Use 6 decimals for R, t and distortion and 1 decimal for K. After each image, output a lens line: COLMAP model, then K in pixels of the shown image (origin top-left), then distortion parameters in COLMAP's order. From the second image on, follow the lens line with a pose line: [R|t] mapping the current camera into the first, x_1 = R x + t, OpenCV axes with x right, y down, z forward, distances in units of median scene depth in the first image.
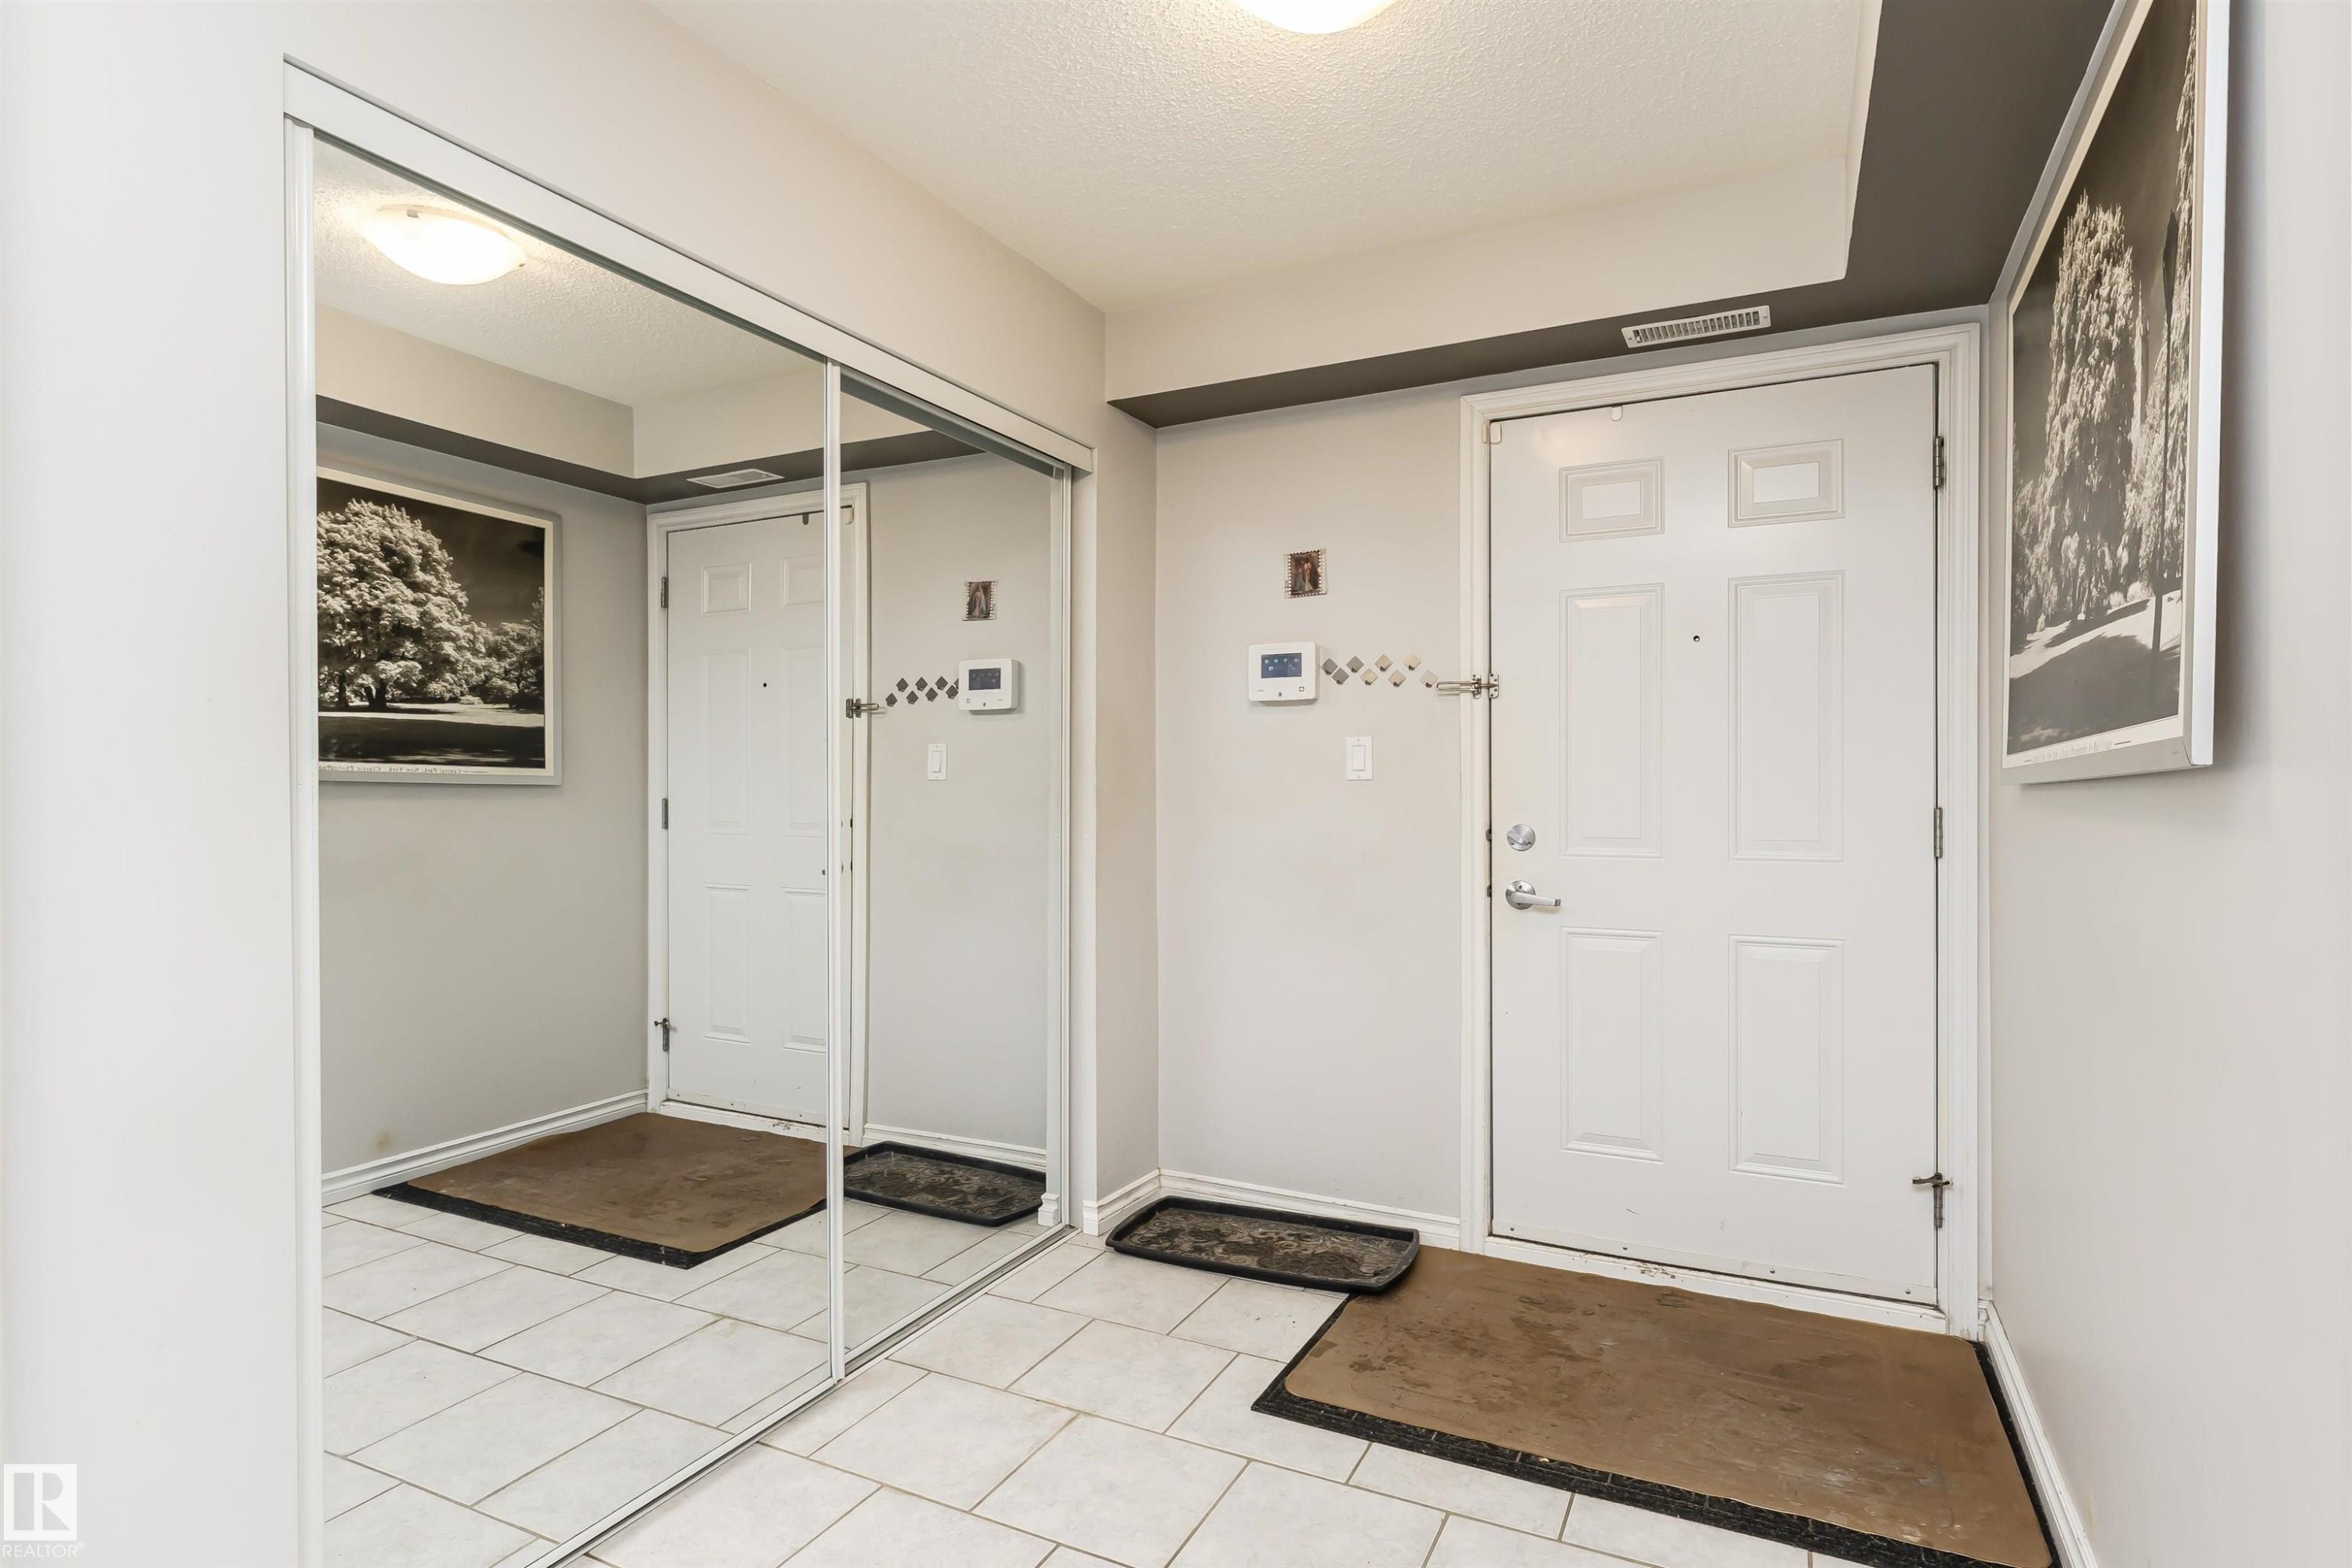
lens RADIAL K [[1192.3, 0, 1179.4], [0, 1192.3, 787.1], [0, 0, 1]] dist [0.003788, -0.002134]
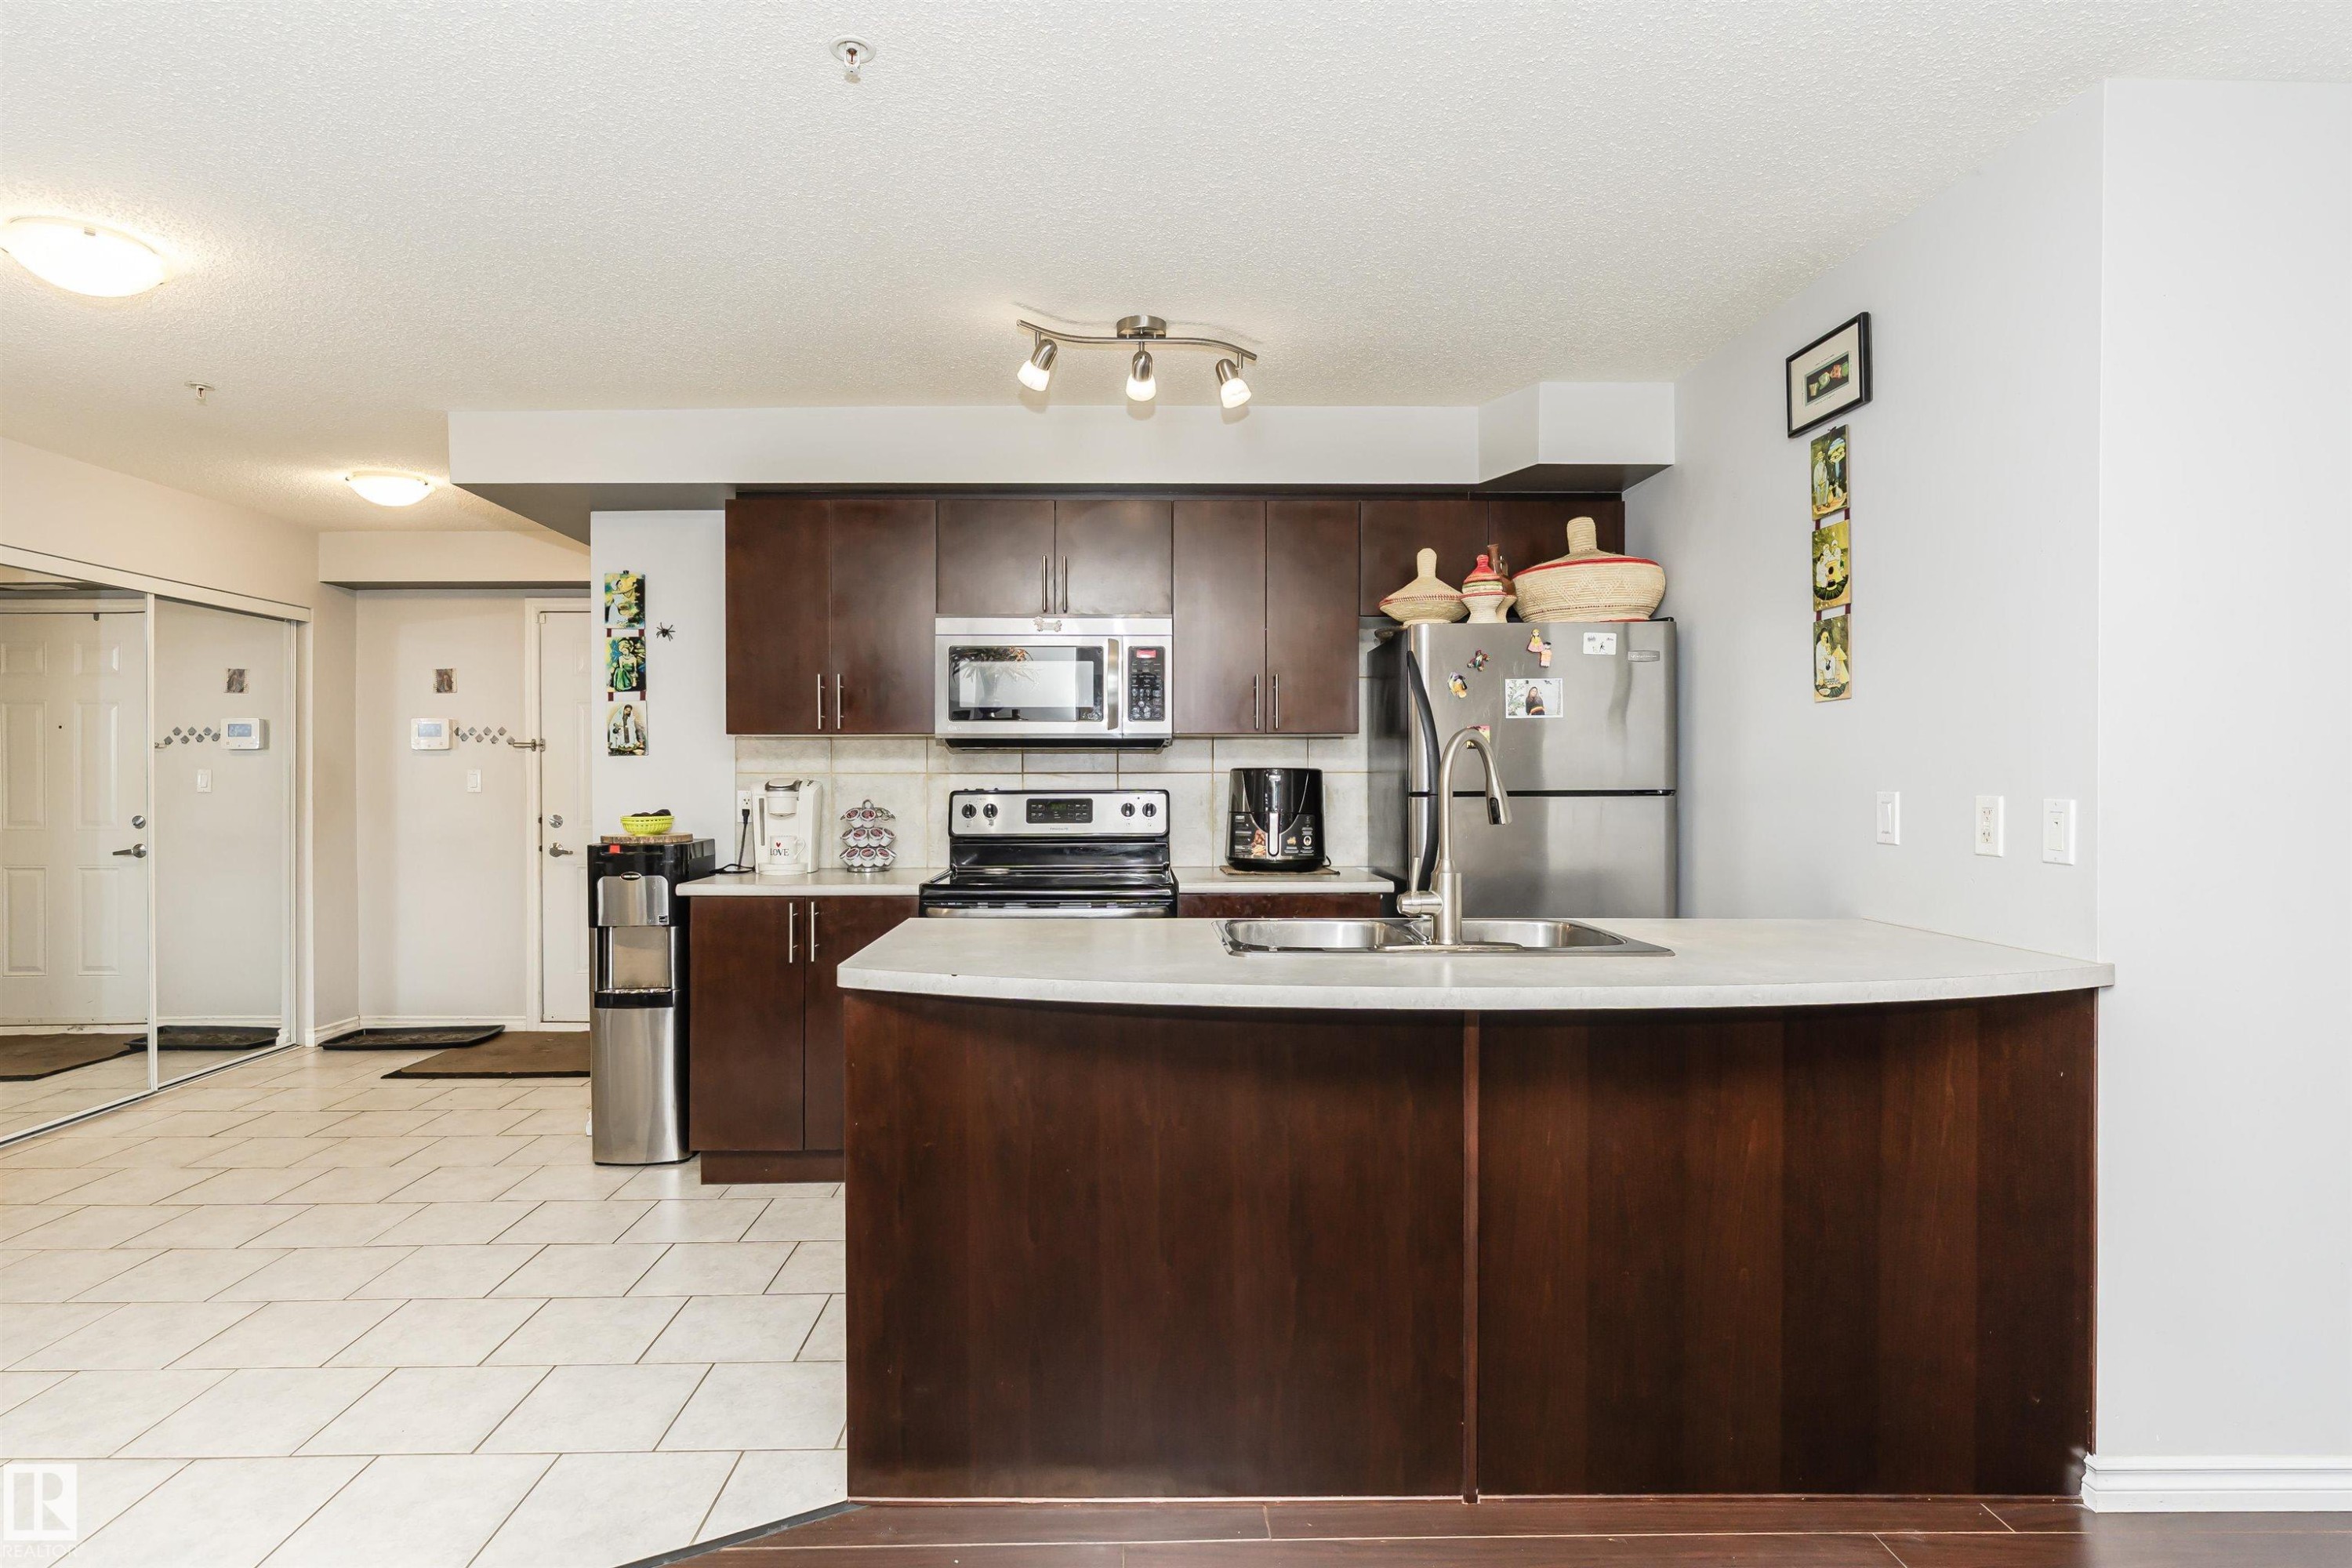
lens RADIAL K [[1388.0, 0, 1168.7], [0, 1388.0, 779.6], [0, 0, 1]] dist [-0.001285, 0.001105]
pose [[0.911510, -0.000835, 0.411278, 0.244674], [0.002830, 0.999987, -0.004242, -0.013266], [-0.411269, 0.005031, 0.911500, -1.427913]]
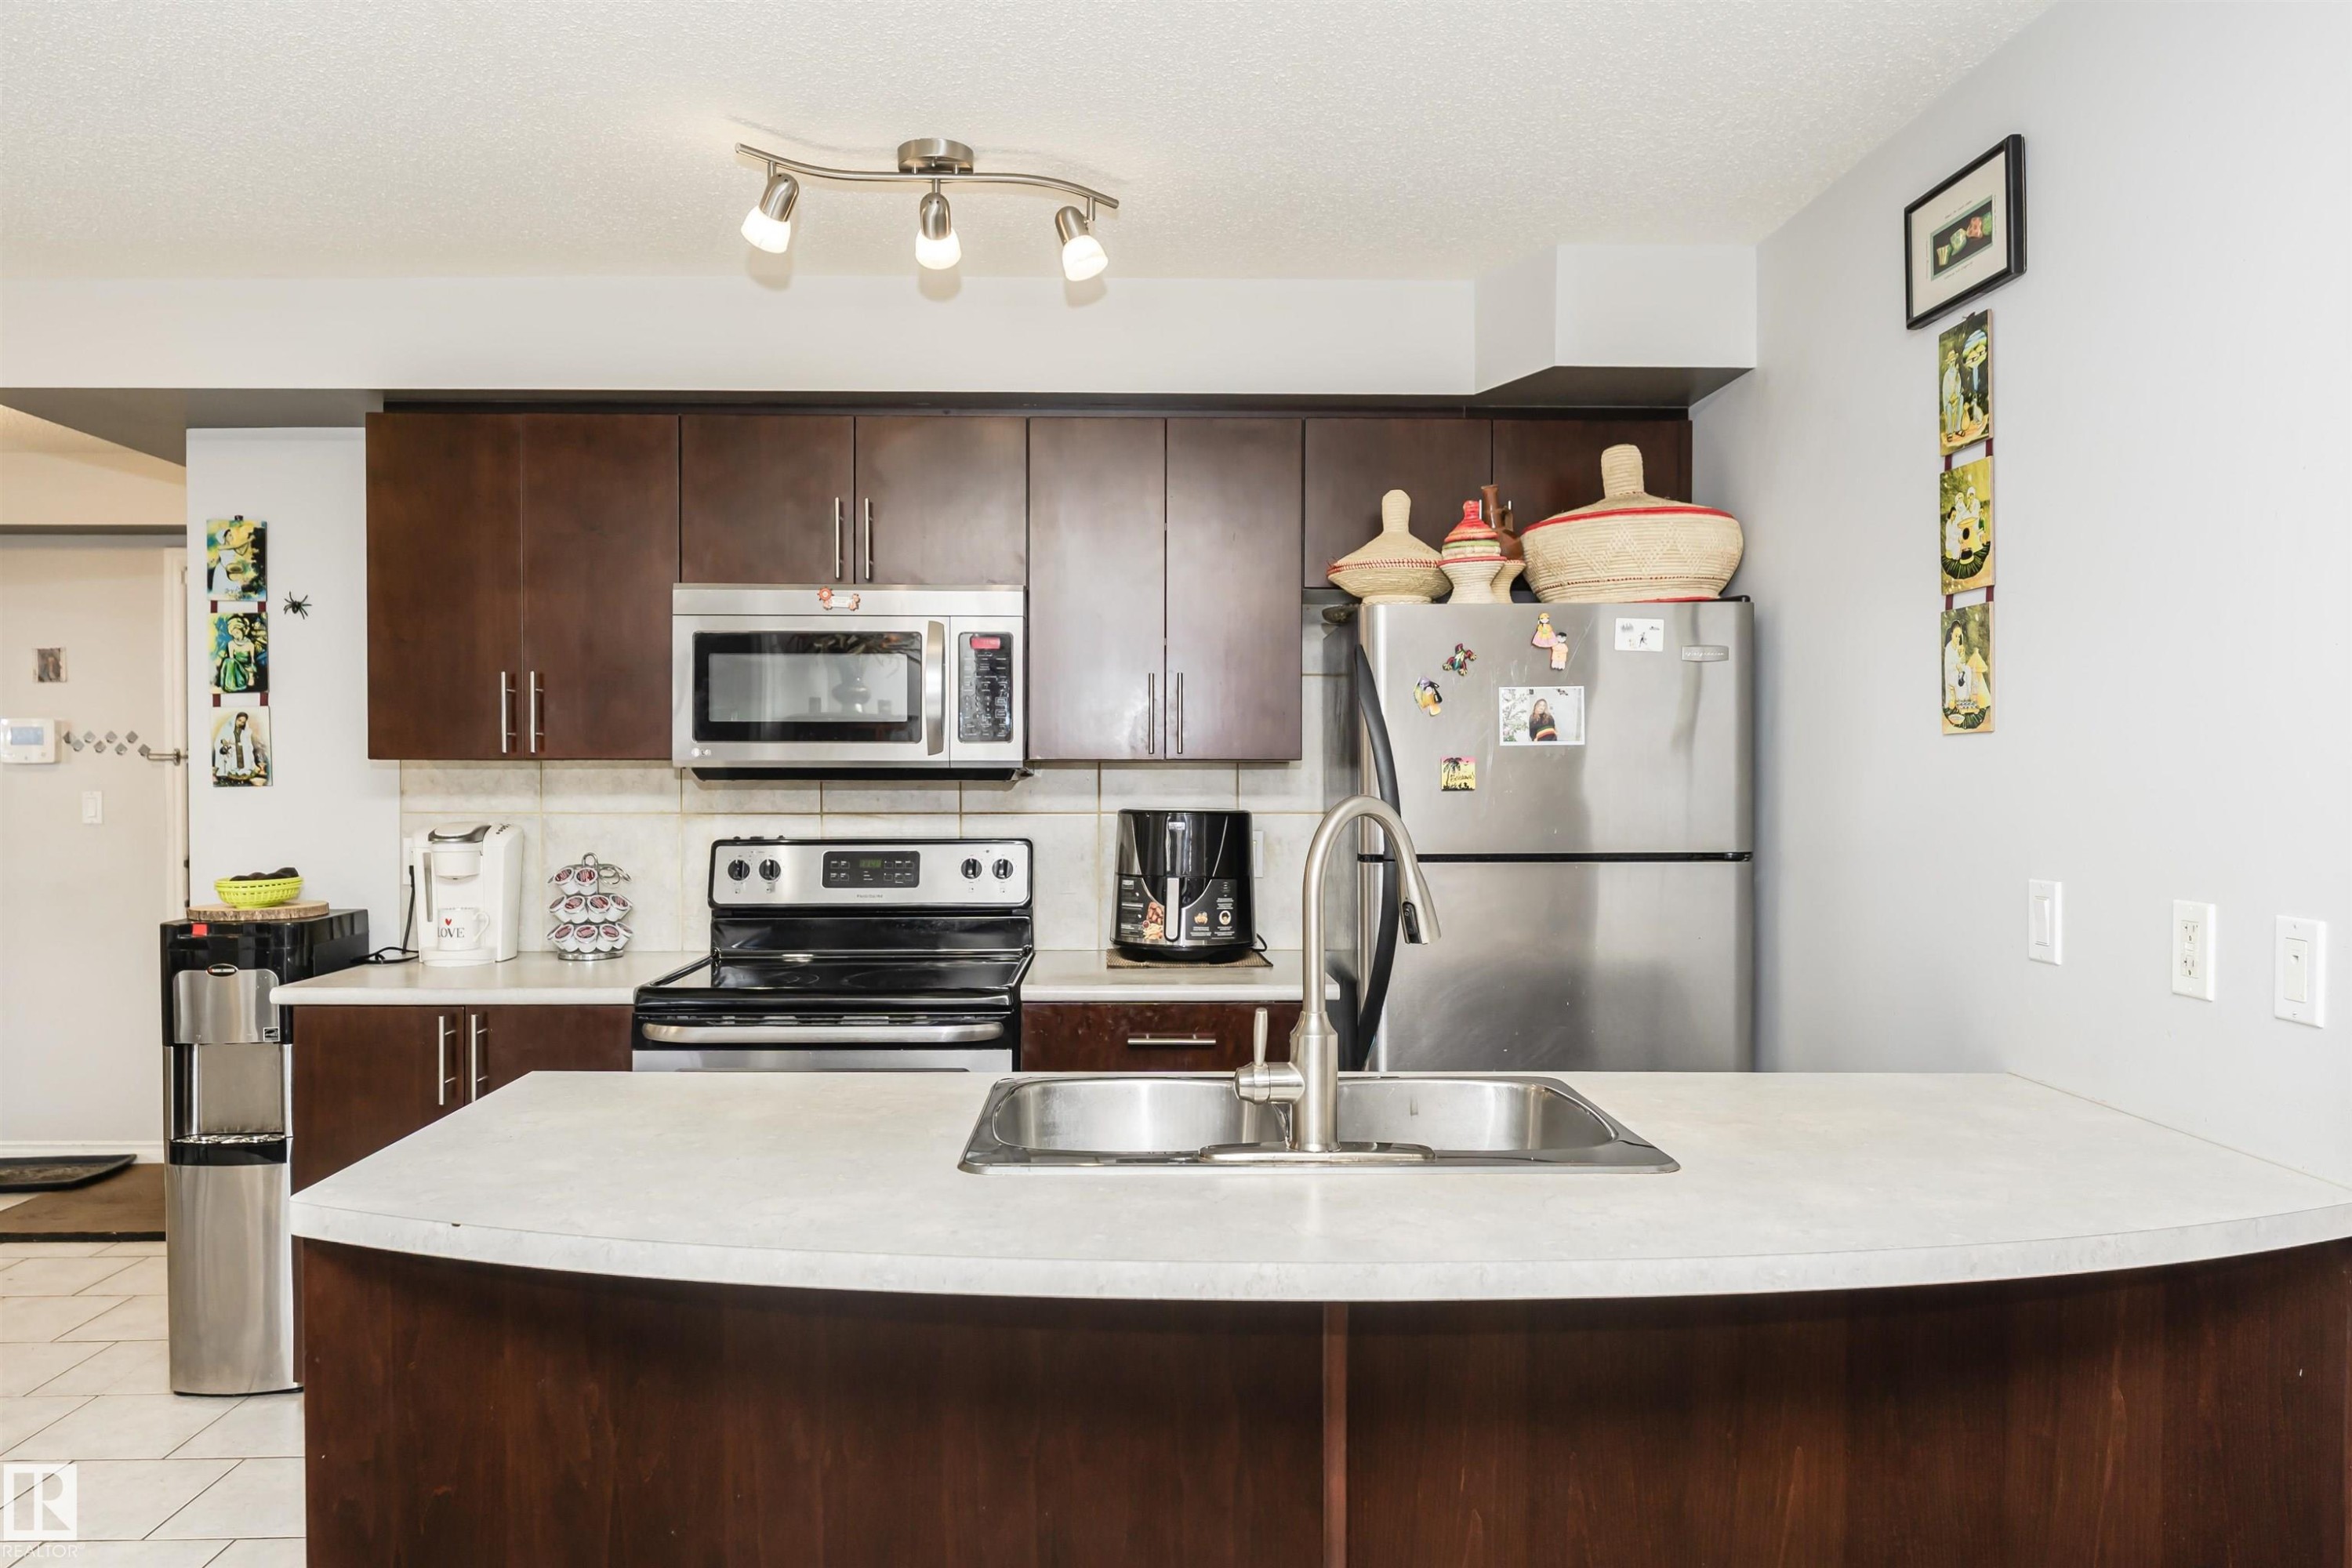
lens RADIAL K [[1830.1, 0, 1195.4], [0, 1830.1, 785.2], [0, 0, 1]] dist [0.002532, 0.004060]
pose [[0.907107, -0.001065, 0.420900, 0.398168], [0.000704, 0.999999, 0.001014, -0.049273], [-0.420900, -0.000624, 0.907107, -1.342638]]
